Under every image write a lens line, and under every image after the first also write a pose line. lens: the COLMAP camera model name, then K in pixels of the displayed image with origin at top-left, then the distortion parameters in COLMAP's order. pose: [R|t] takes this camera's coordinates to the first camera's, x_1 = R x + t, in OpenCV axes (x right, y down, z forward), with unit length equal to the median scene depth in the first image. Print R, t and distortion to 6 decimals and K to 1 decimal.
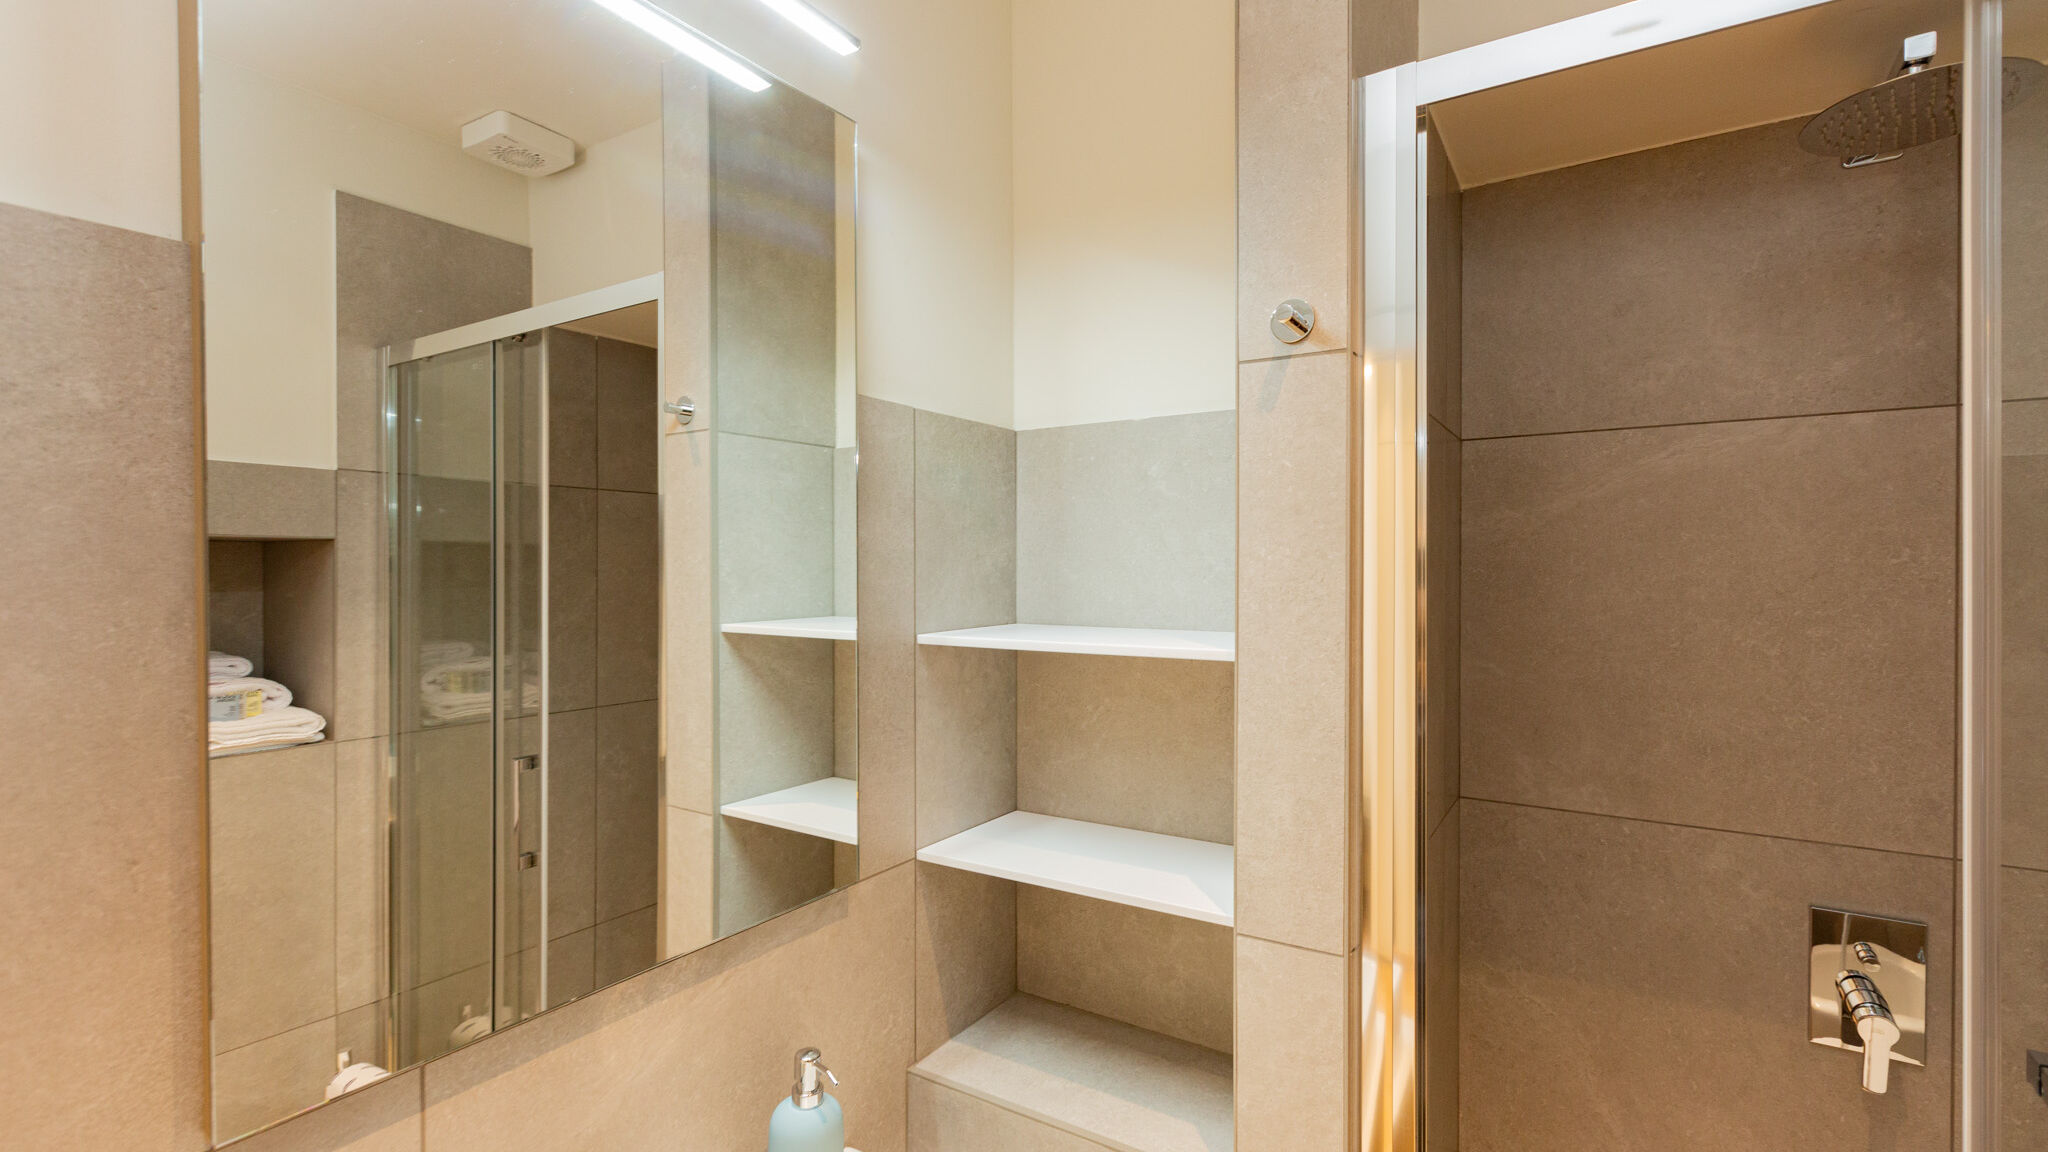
lens RADIAL K [[920.1, 0, 1024.0], [0, 920.1, 576.0], [0, 0, 1]] dist [-0.000105, 0.000059]
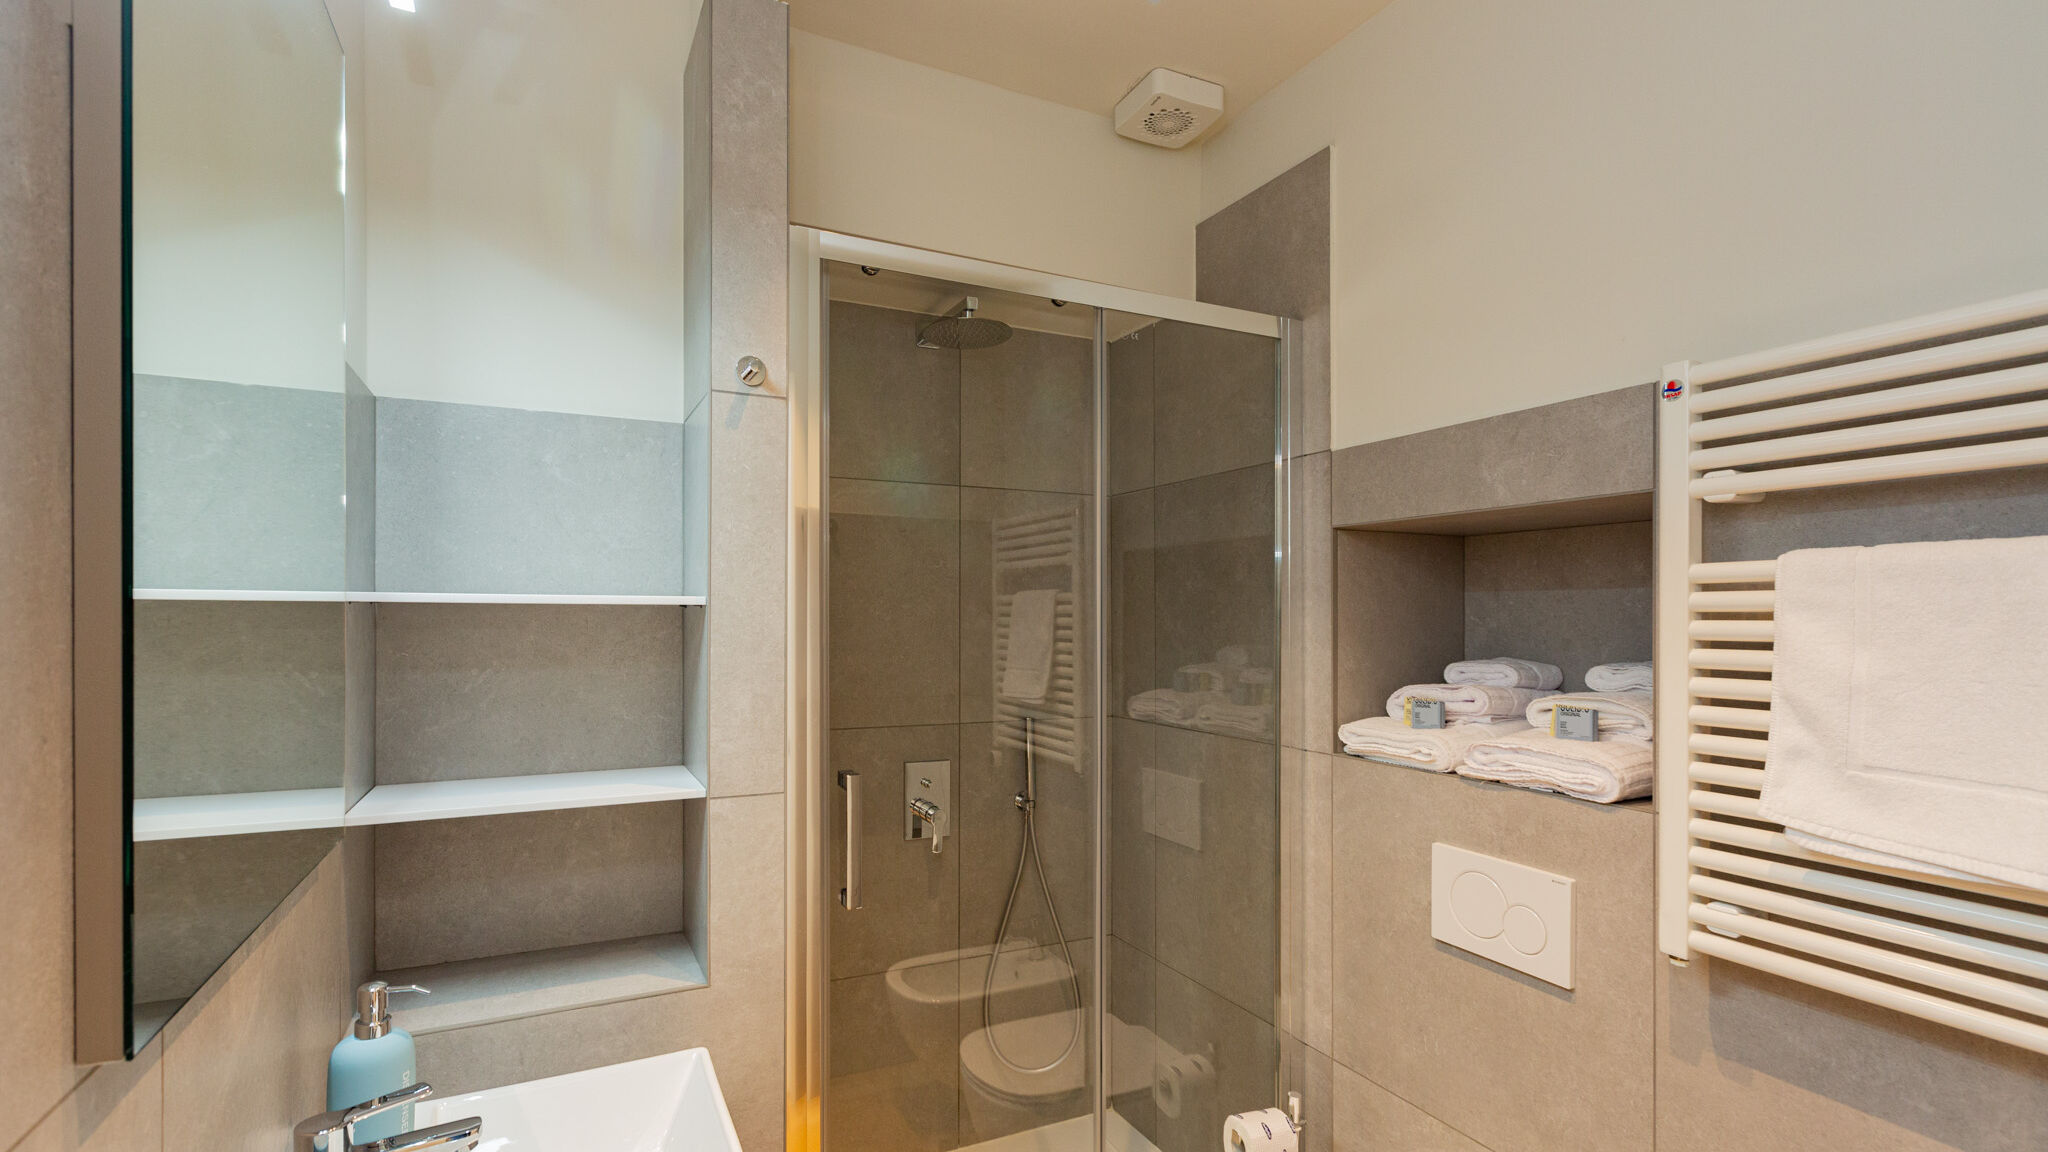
lens RADIAL K [[930.4, 0, 1015.2], [0, 930.4, 623.0], [0, 0, 1]] dist [0.001475, -0.000703]
pose [[0.516158, -0.002722, 0.856489, -0.551087], [0.002133, 0.999996, 0.001893, 0.089985], [-0.856491, 0.000849, 0.516162, -0.094218]]
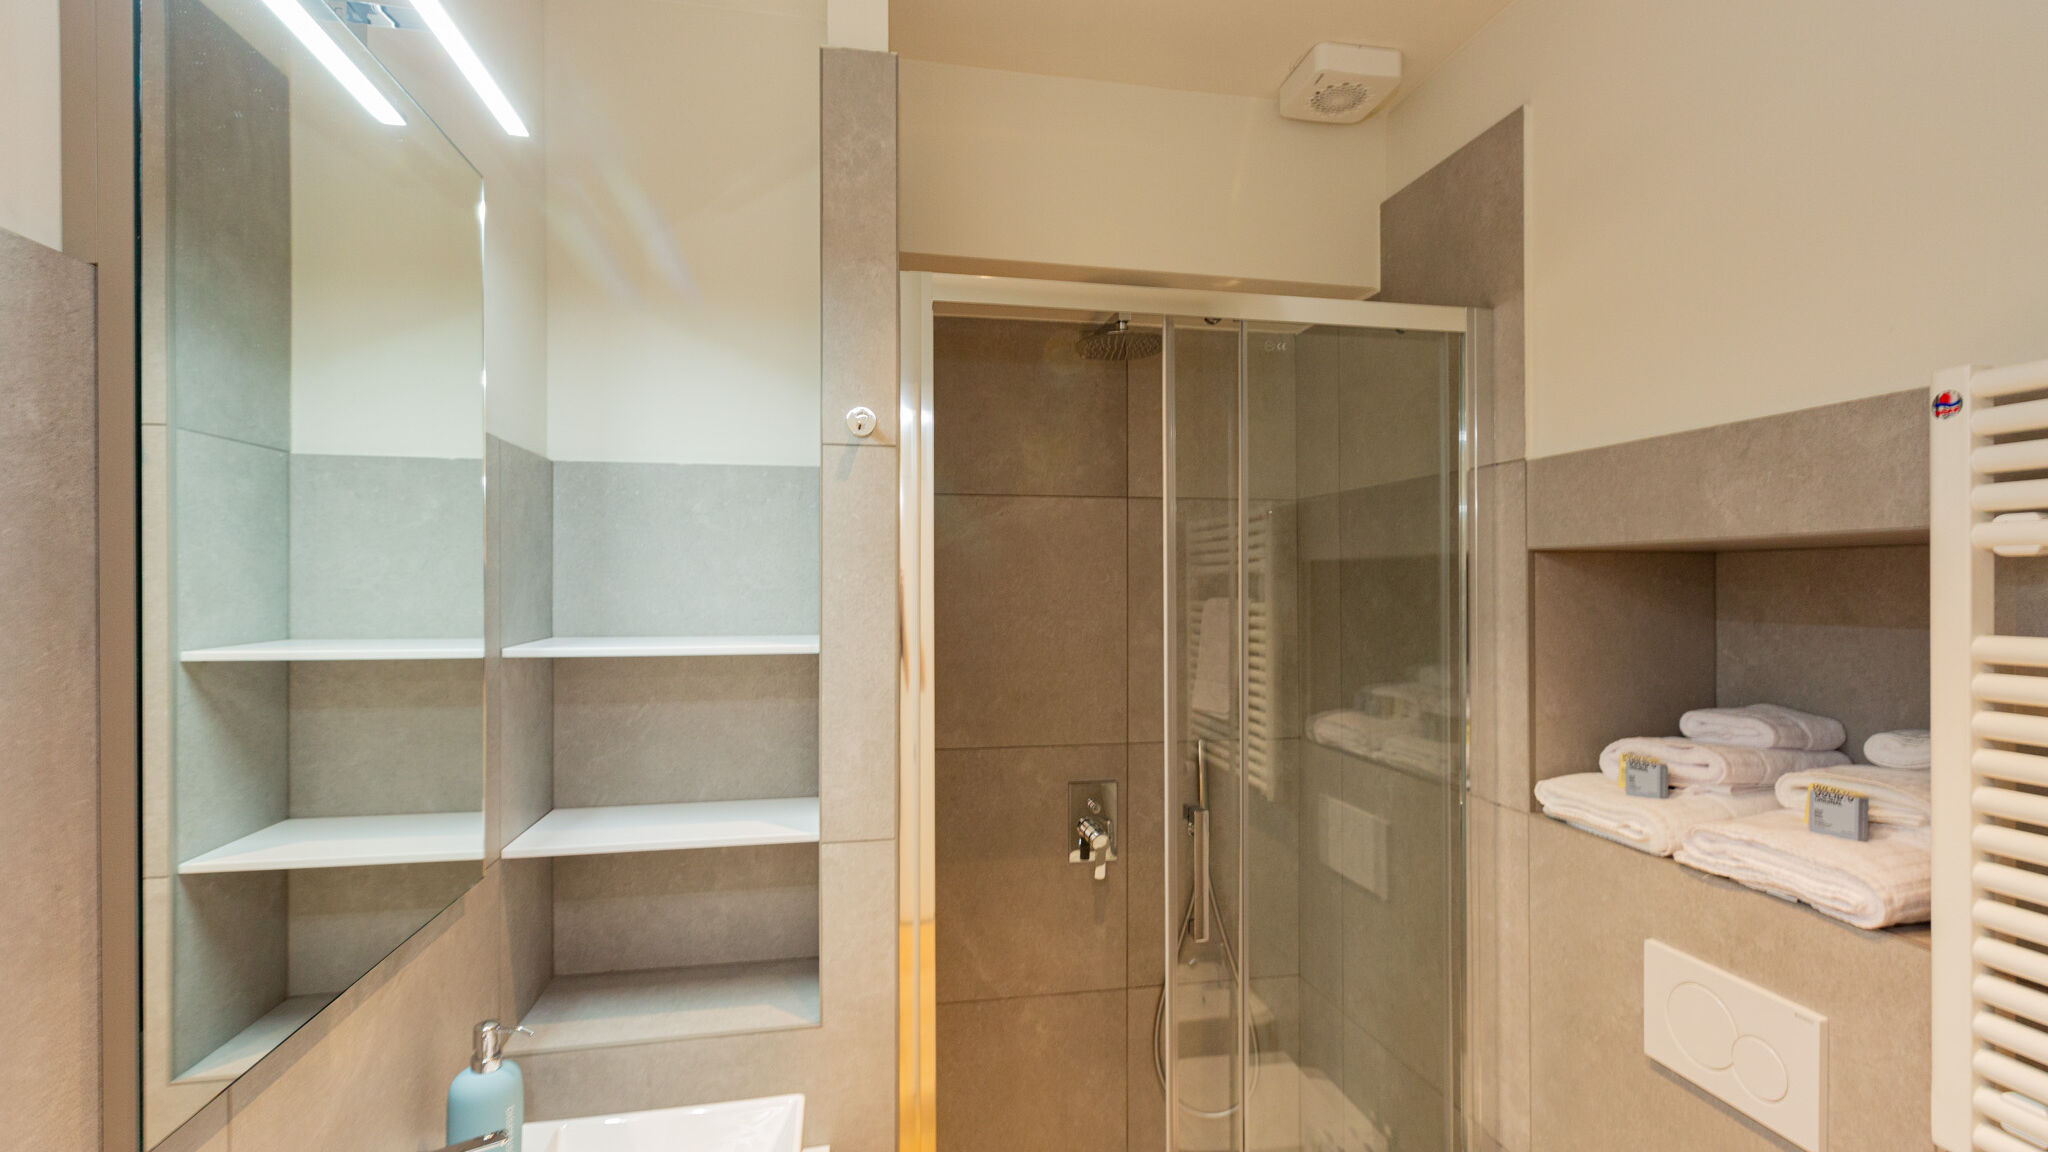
lens RADIAL K [[933.1, 0, 1028.4], [0, 933.1, 588.4], [0, 0, 1]] dist [-0.000159, -0.000718]
pose [[0.719258, -0.002881, 0.694737, -0.405575], [0.005170, 0.999986, -0.001206, -0.002204], [-0.694724, 0.004459, 0.719263, -0.198919]]
